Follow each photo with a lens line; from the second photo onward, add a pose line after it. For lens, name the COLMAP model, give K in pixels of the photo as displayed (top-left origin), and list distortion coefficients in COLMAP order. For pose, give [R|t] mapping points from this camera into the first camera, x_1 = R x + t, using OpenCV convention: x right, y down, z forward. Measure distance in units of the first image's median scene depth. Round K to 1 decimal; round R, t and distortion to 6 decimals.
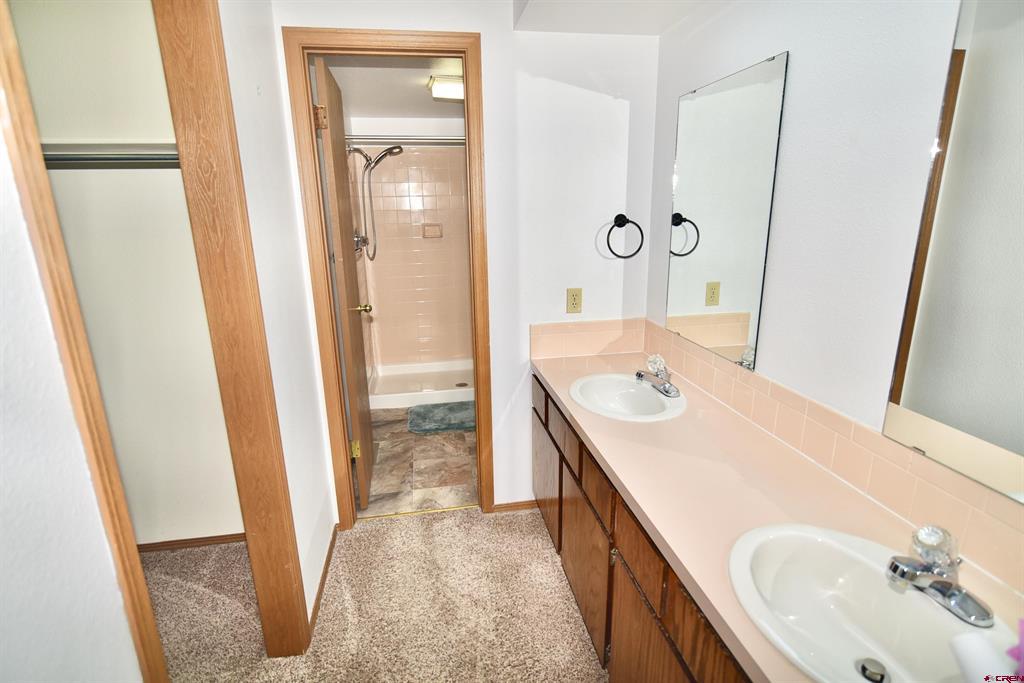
lens RADIAL K [[511.1, 0, 512.0], [0, 511.1, 341.5], [0, 0, 1]] dist [-0.003034, -0.000277]
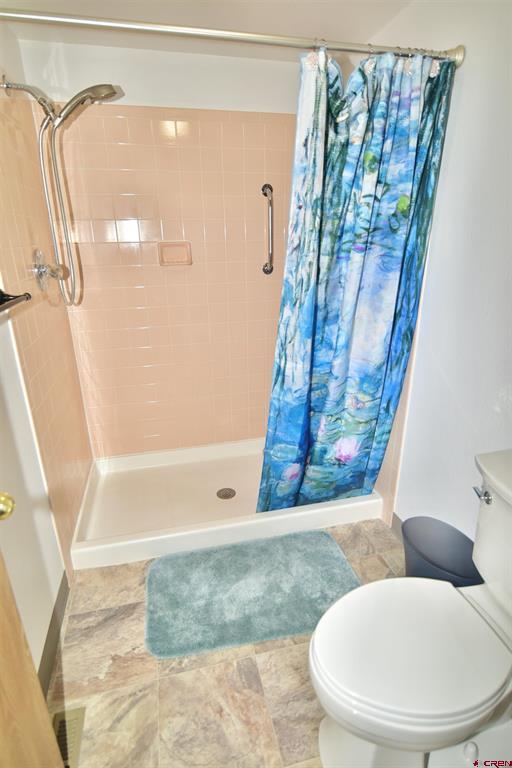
lens RADIAL K [[411.0, 0, 256.0], [0, 411.0, 384.0], [0, 0, 1]] dist [0.000649, 0.000102]
pose [[0.998142, -0.006884, 0.060535, -0.109694], [0.000380, 0.994280, 0.106801, -0.134582], [-0.060924, -0.106580, 0.992436, 0.578374]]
